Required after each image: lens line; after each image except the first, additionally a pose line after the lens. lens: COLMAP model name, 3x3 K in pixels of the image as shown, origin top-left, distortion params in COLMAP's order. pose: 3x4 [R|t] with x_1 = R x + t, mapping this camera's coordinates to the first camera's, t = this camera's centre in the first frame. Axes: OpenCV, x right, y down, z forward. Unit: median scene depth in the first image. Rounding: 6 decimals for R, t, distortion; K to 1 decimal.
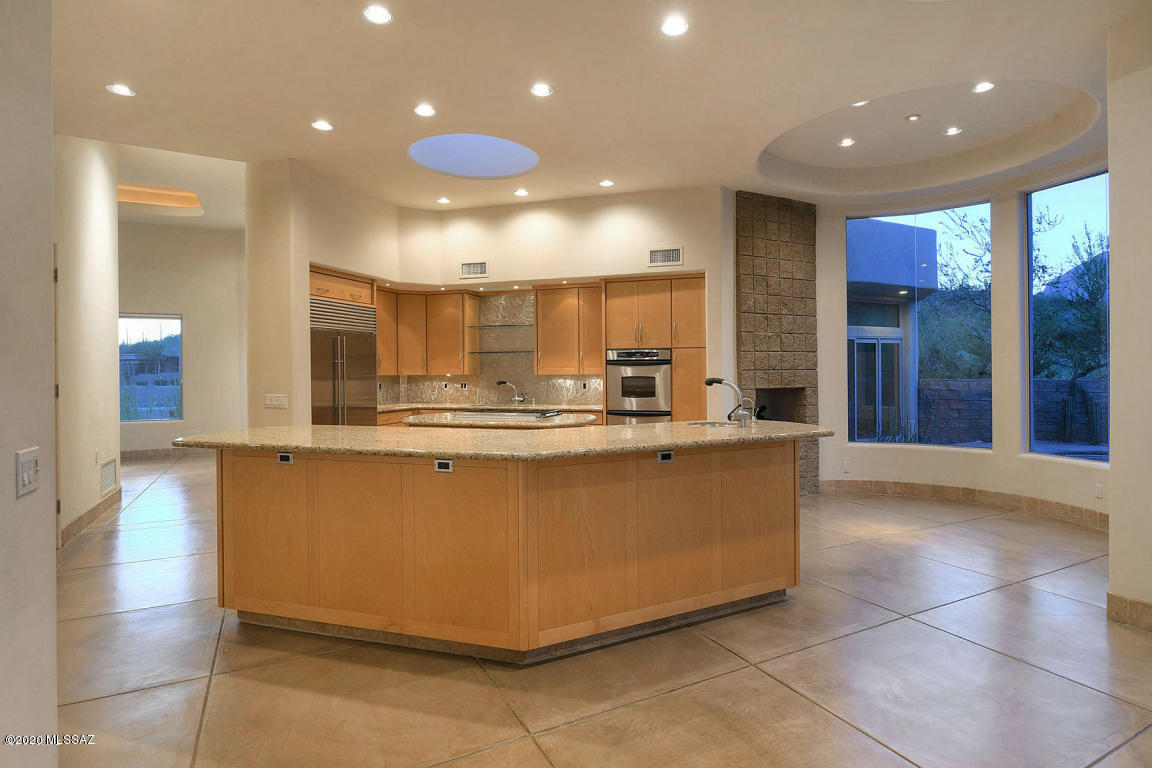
lens RADIAL K [[678.2, 0, 577.0], [0, 678.2, 366.9], [0, 0, 1]] dist [-0.000520, 0.000042]
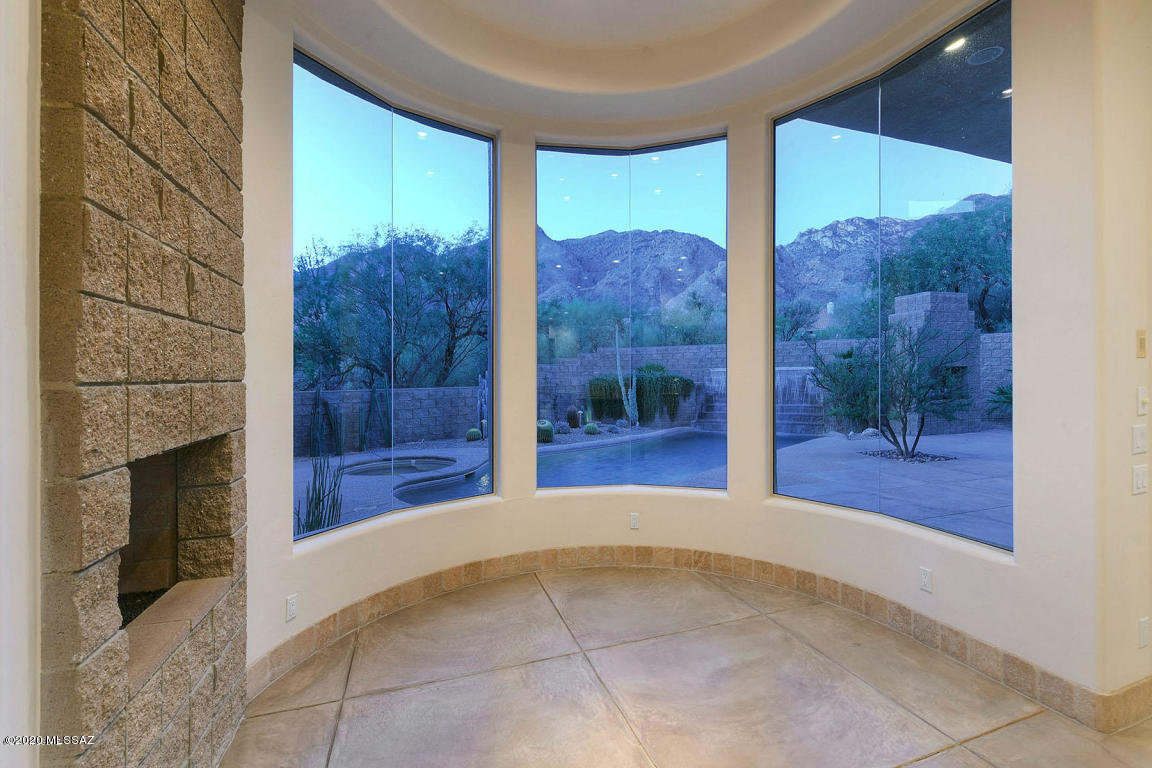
lens RADIAL K [[507.3, 0, 575.6], [0, 507.3, 376.6], [0, 0, 1]] dist [-0.000241, 0.000025]
pose [[0.112133, 0.003635, 0.993687, 0.102919], [0.002689, 0.999989, -0.003961, 0.003385], [-0.993690, 0.003116, 0.112122, 0.816745]]
